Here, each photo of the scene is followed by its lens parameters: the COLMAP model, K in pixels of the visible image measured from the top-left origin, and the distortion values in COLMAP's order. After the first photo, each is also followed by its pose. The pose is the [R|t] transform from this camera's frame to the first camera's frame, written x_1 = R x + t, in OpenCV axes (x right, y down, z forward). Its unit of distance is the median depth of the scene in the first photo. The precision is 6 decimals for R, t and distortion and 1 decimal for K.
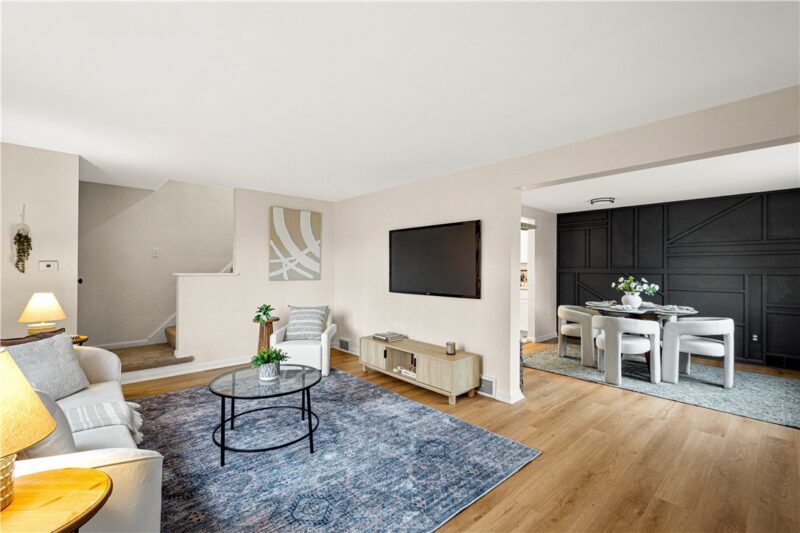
lens RADIAL K [[351.4, 0, 402.4], [0, 351.4, 269.0], [0, 0, 1]] dist [0.008967, -0.004223]
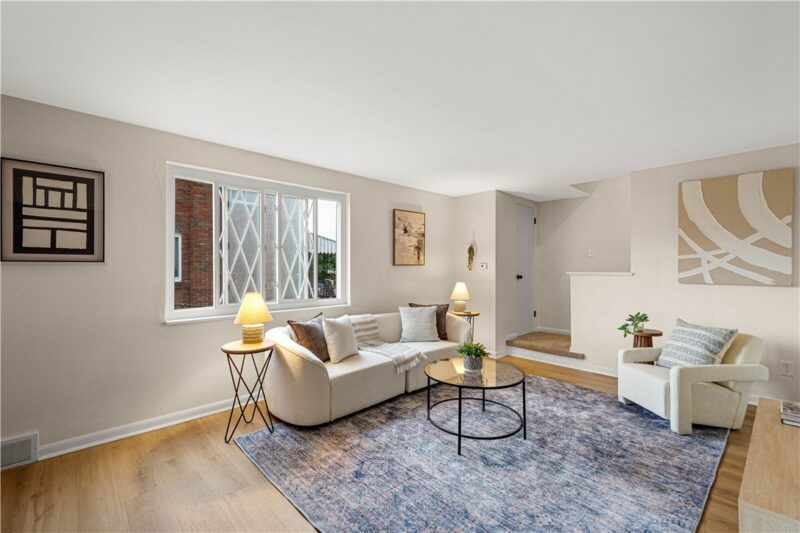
lens RADIAL K [[351.4, 0, 402.5], [0, 351.4, 265.9], [0, 0, 1]] dist [0.008967, -0.004223]
pose [[0.005099, -0.011509, -0.999921, 0.422953], [-0.000813, 0.999933, -0.011513, 0.006086], [0.999987, 0.000871, 0.005090, 0.487663]]
